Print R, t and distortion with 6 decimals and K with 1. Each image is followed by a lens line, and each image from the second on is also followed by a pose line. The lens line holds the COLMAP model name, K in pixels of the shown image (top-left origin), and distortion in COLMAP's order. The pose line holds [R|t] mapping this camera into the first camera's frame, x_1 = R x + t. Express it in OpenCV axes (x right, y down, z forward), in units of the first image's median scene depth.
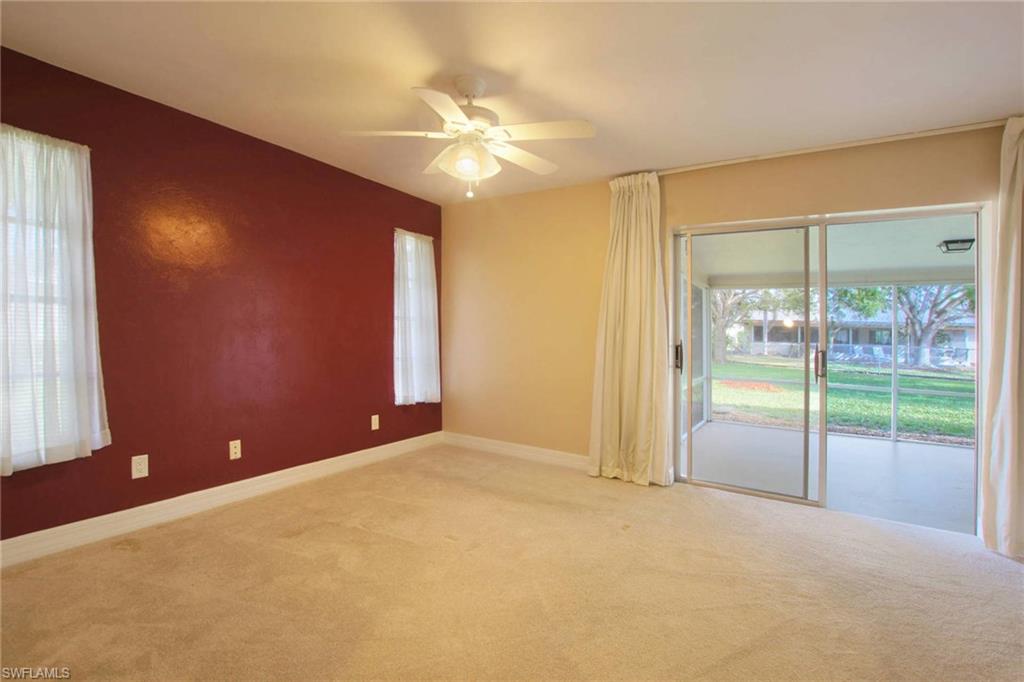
lens RADIAL K [[454.1, 0, 490.3], [0, 454.1, 335.9], [0, 0, 1]] dist [-0.022662, 0.000033]
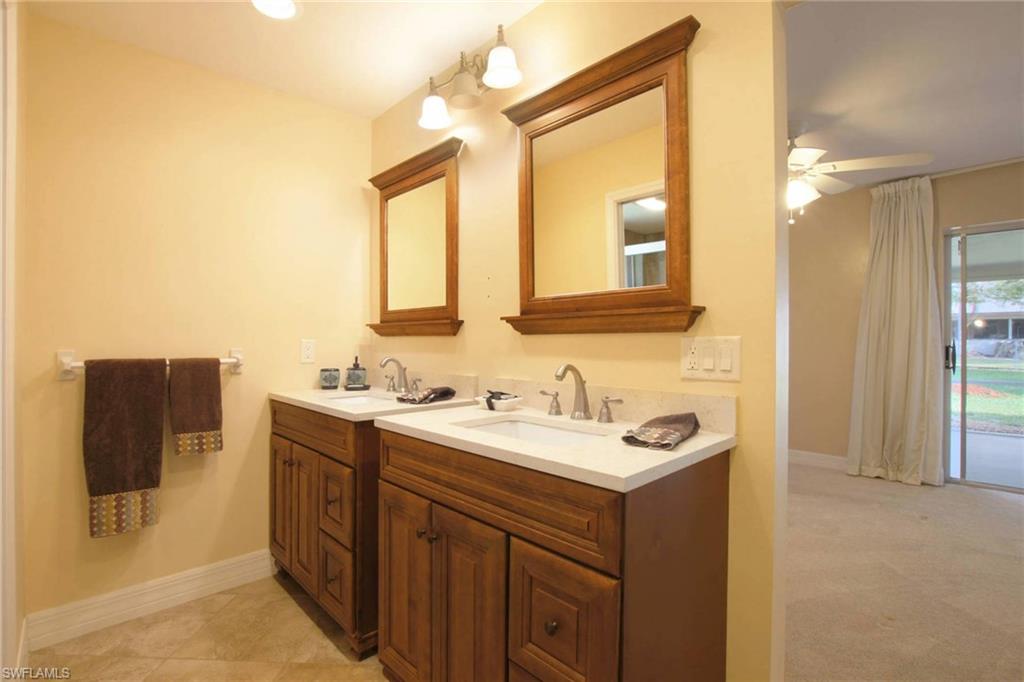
lens RADIAL K [[477.0, 0, 513.4], [0, 477.0, 351.6], [0, 0, 1]] dist [-0.002749, -0.000393]
pose [[0.980810, -0.026985, -0.193088, -0.332296], [0.030116, 0.999458, 0.013296, -0.010452], [0.192624, -0.018856, 0.981091, -0.221652]]
